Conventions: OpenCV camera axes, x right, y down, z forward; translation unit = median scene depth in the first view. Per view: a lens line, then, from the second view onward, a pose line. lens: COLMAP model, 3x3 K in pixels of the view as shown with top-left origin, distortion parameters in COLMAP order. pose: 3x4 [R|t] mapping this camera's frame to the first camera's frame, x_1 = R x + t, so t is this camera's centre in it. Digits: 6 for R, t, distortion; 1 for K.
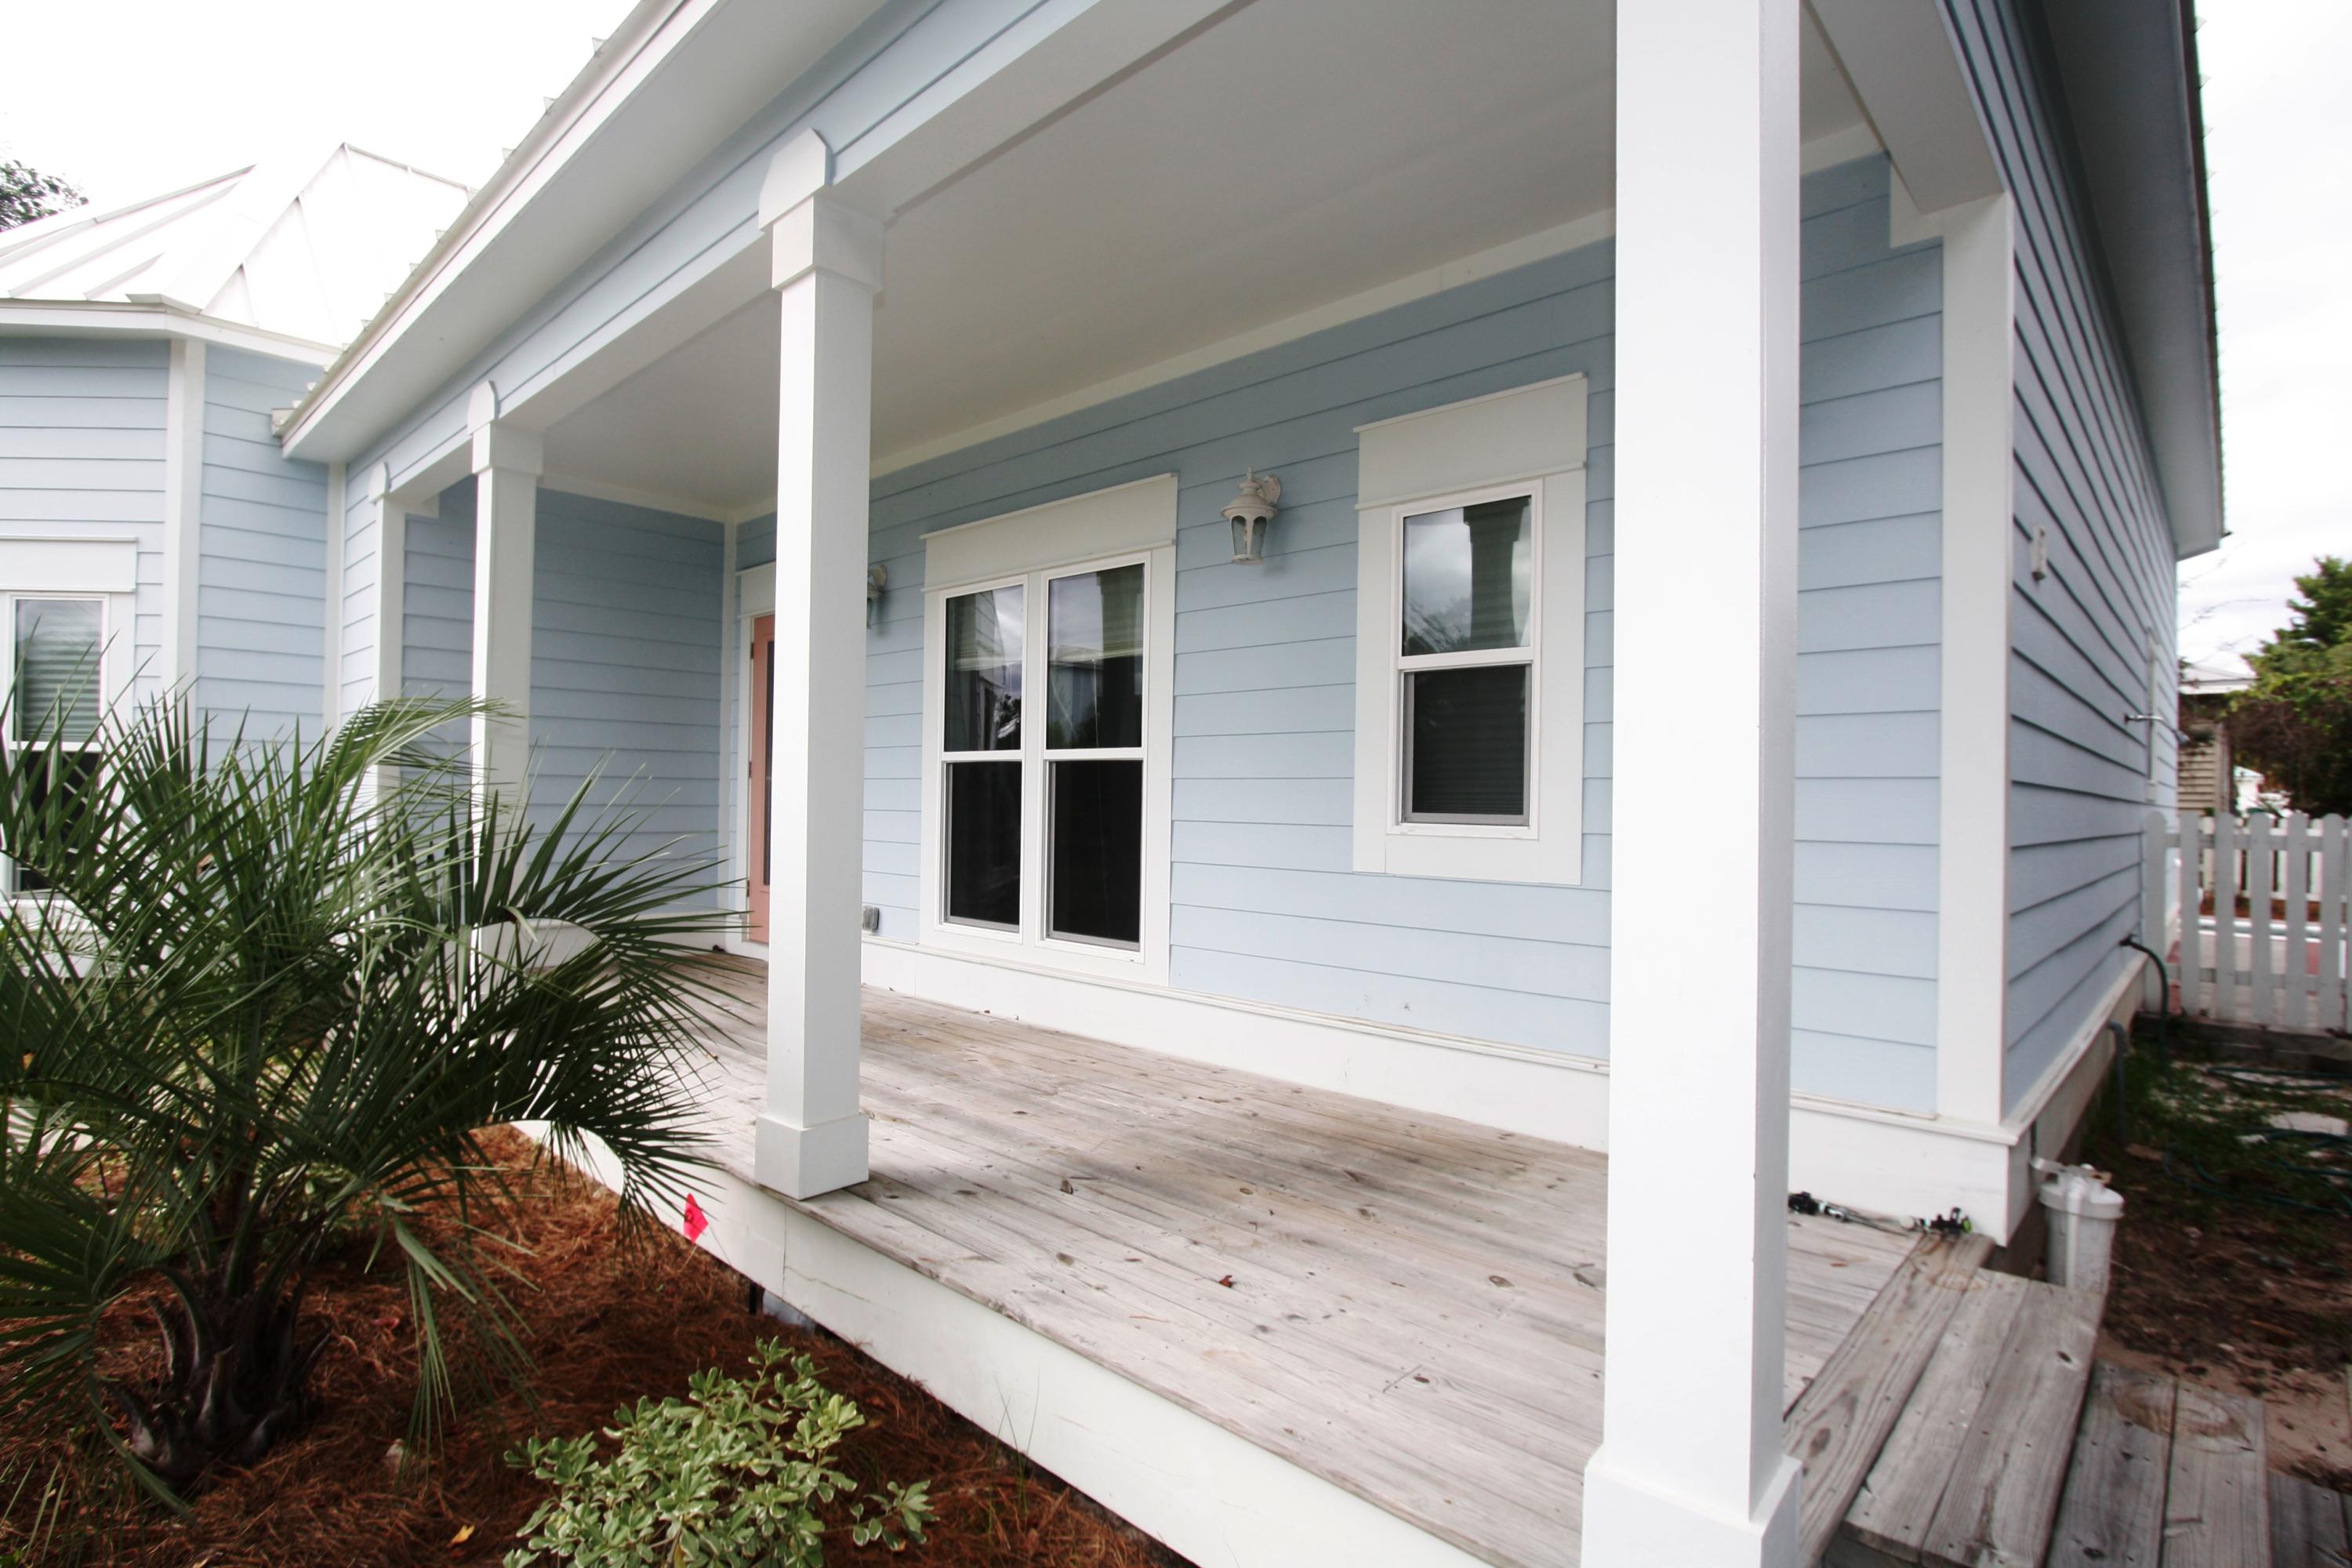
lens RADIAL K [[1139.2, 0, 1176.0], [0, 1139.2, 784.0], [0, 0, 1]] dist [-0.001596, -0.000095]
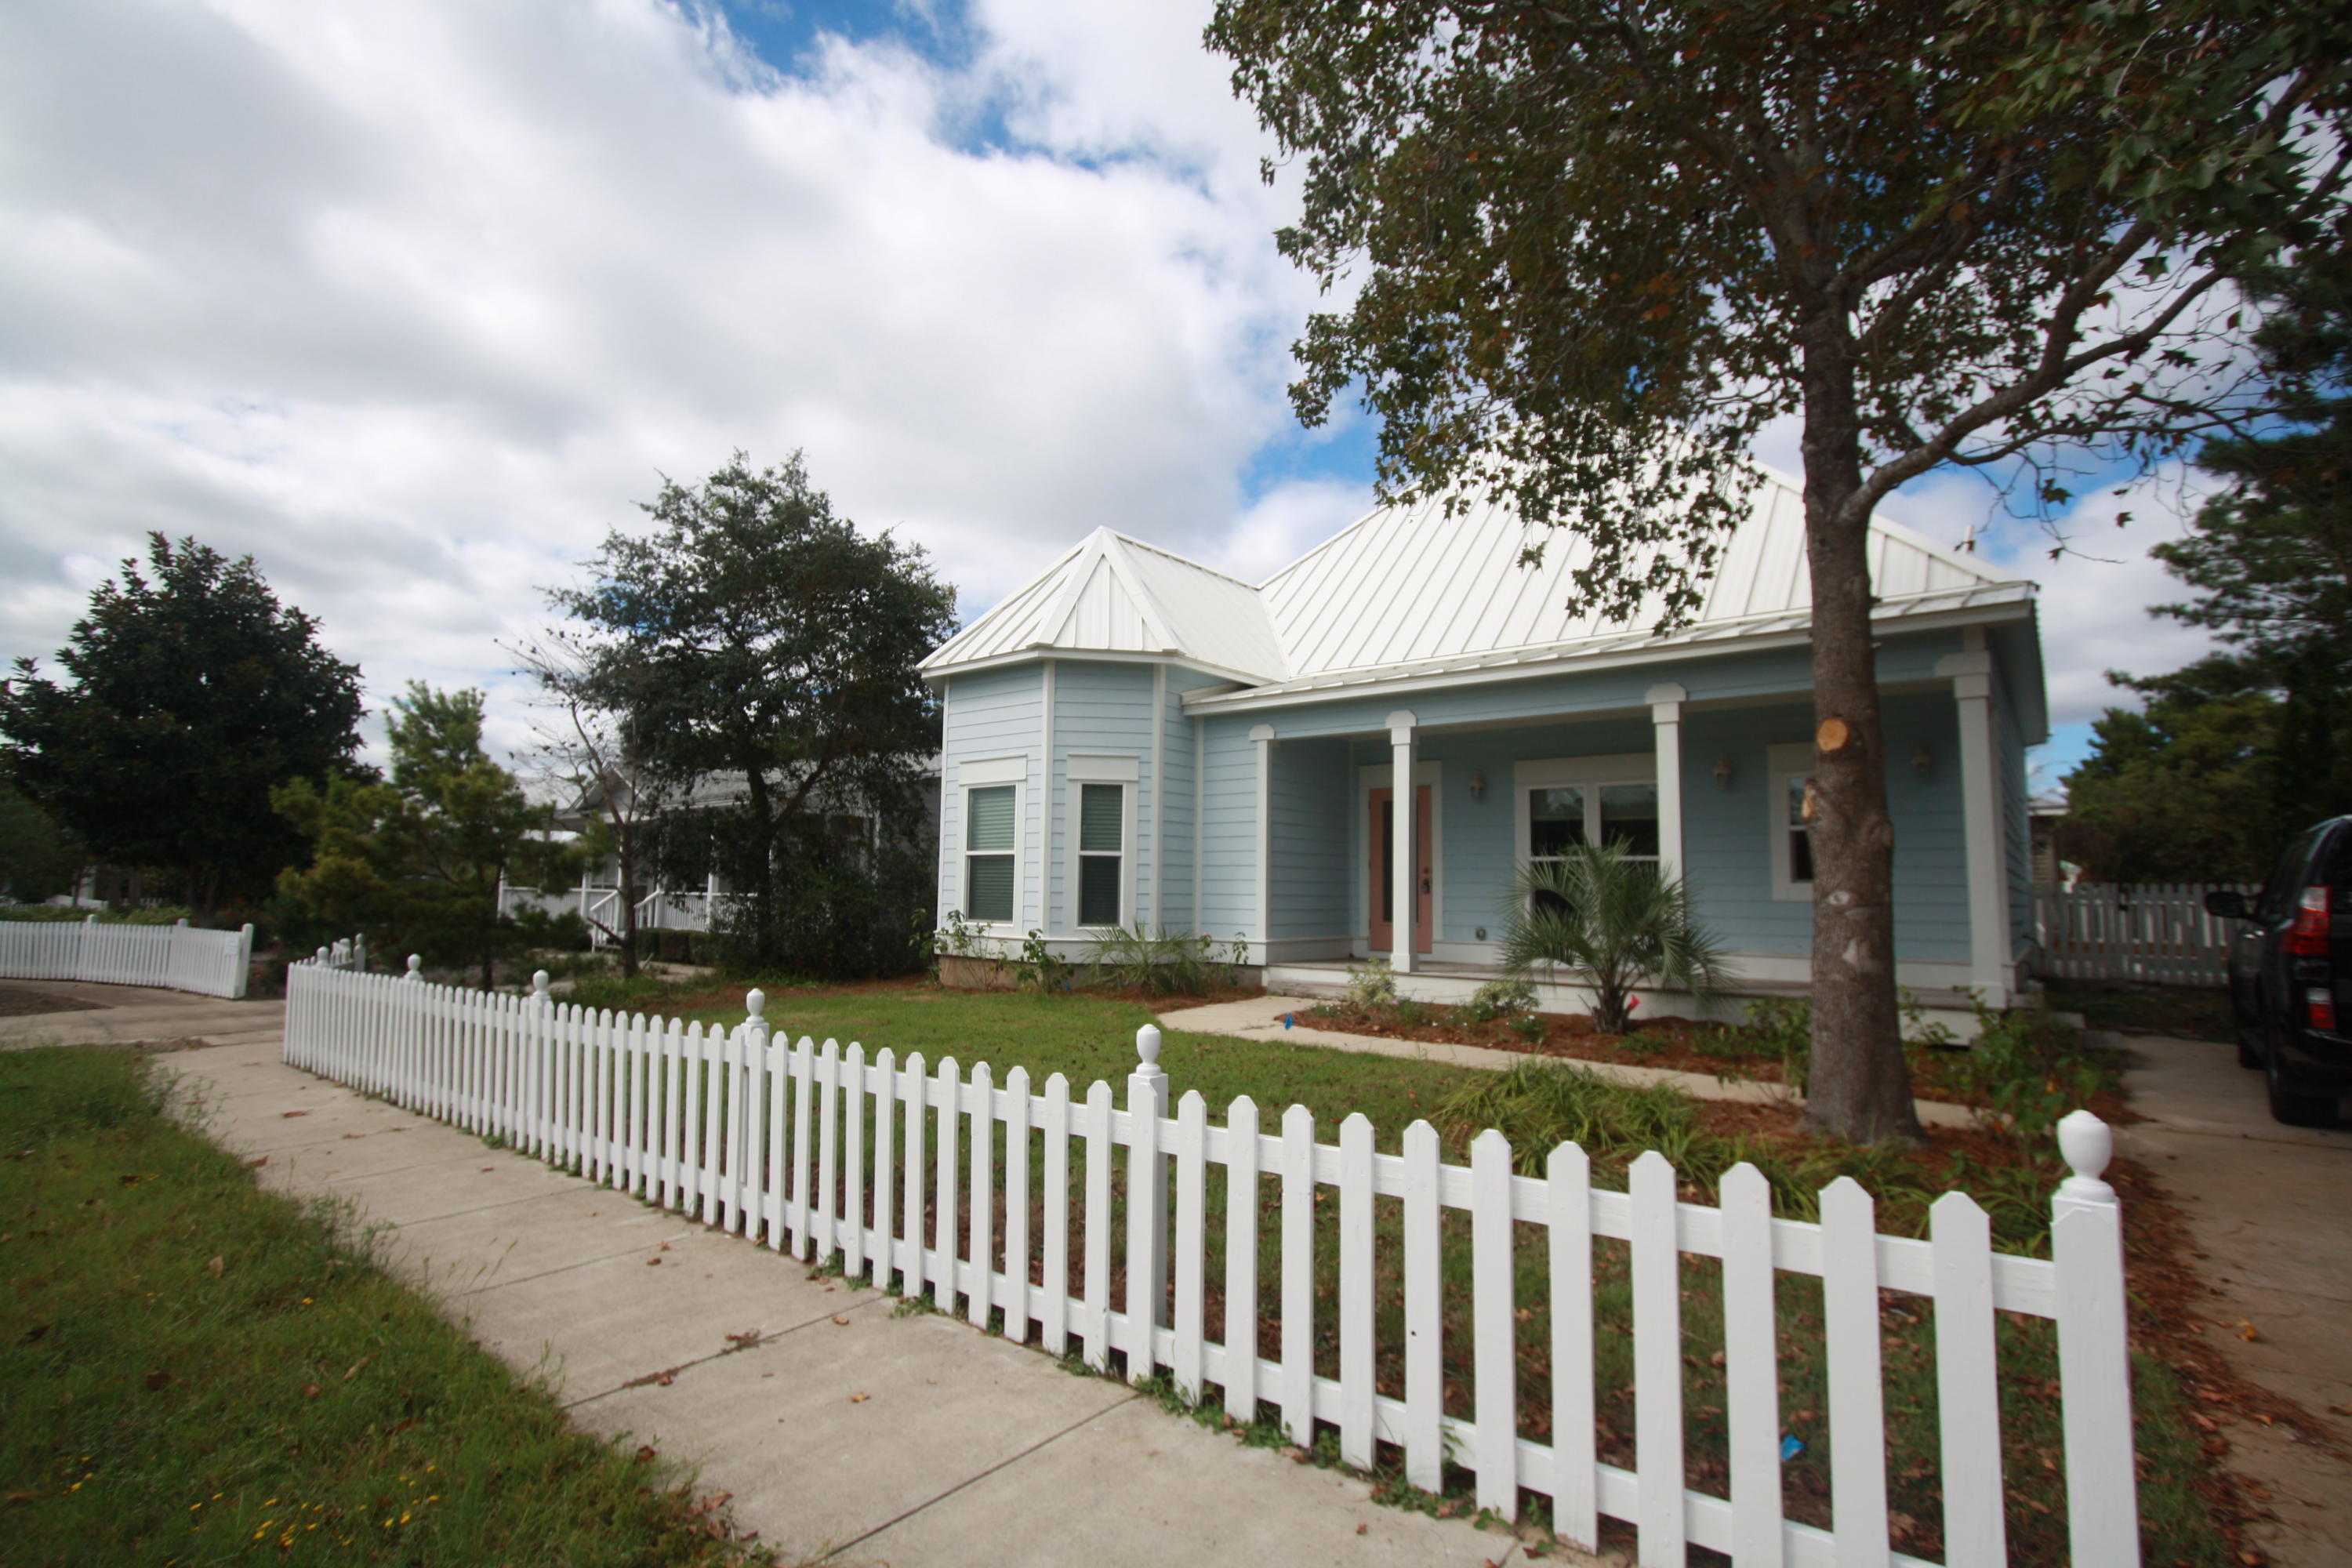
lens RADIAL K [[1088.4, 0, 1176.9], [0, 1088.4, 798.2], [0, 0, 1]] dist [-0.014877, 0.000233]
pose [[0.997929, 0.004181, 0.064192, -0.596836], [0.000378, 0.997488, -0.070841, 0.006042], [-0.064327, 0.070719, 0.995420, -0.641379]]
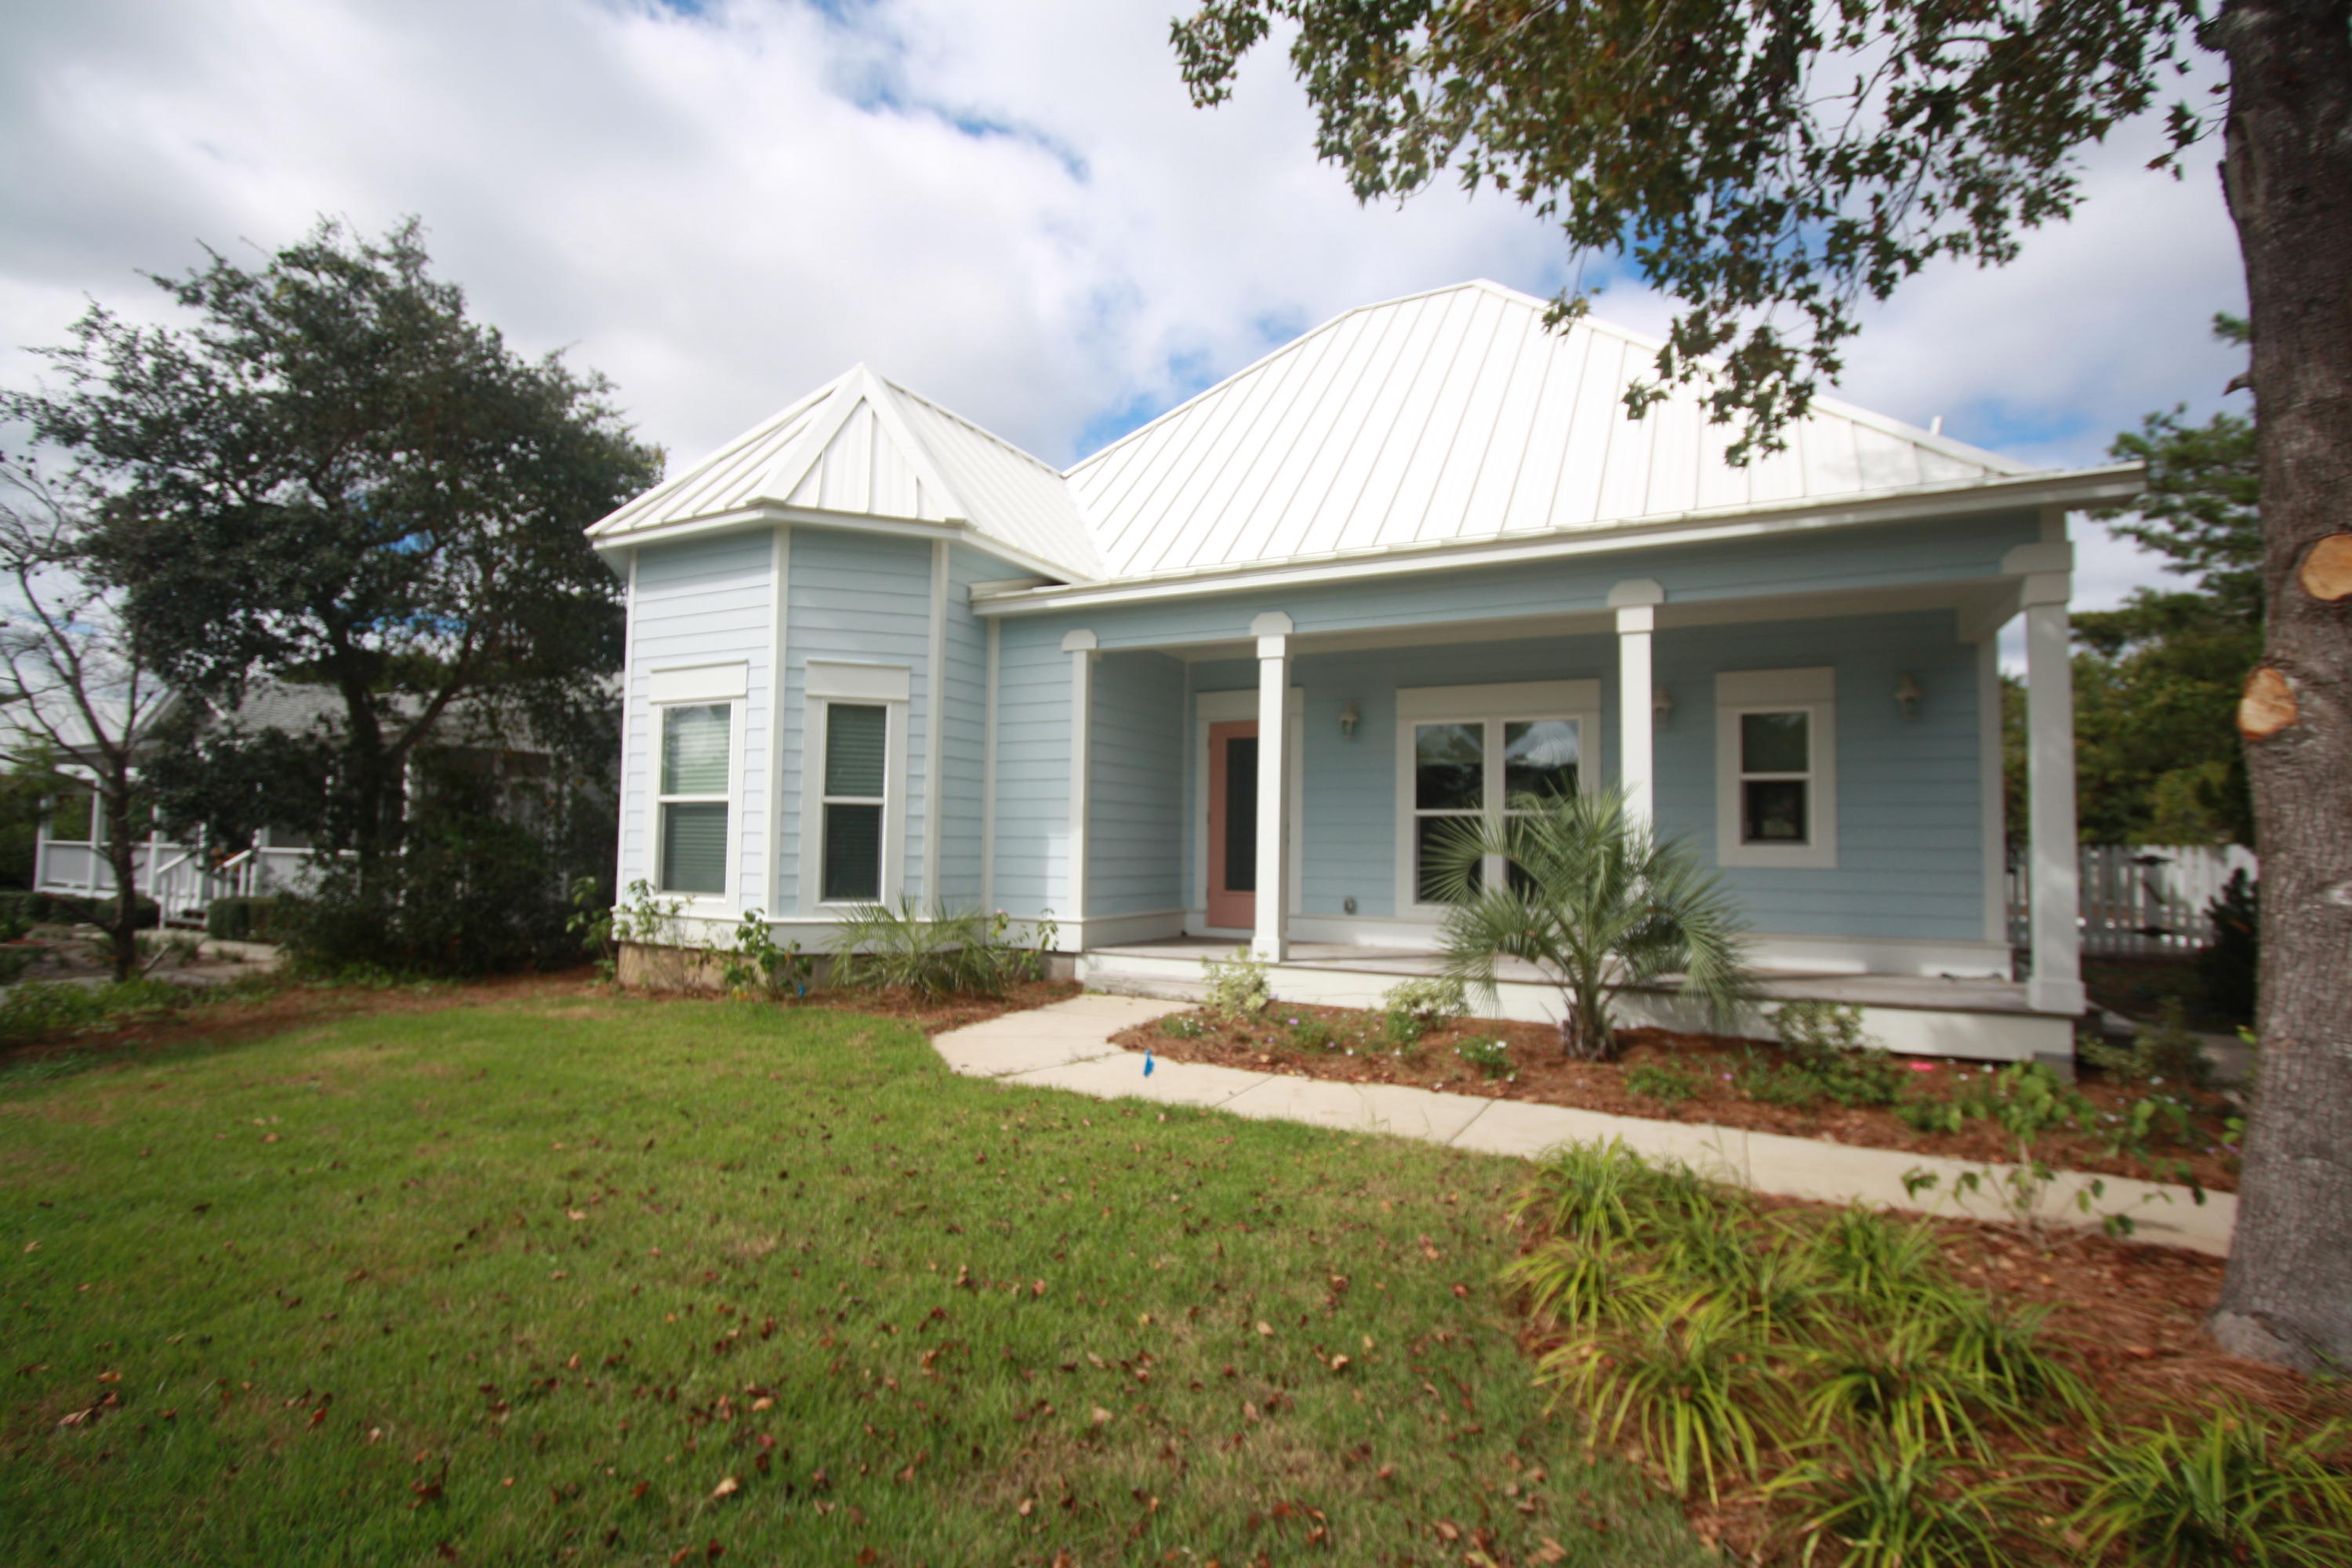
lens RADIAL K [[1088.4, 0, 1176.9], [0, 1088.4, 798.2], [0, 0, 1]] dist [-0.014877, 0.000233]
pose [[0.963636, 0.011438, 0.266975, -0.586436], [-0.004104, 0.999599, -0.028012, 0.002937], [-0.267188, 0.025898, 0.963296, -0.323722]]
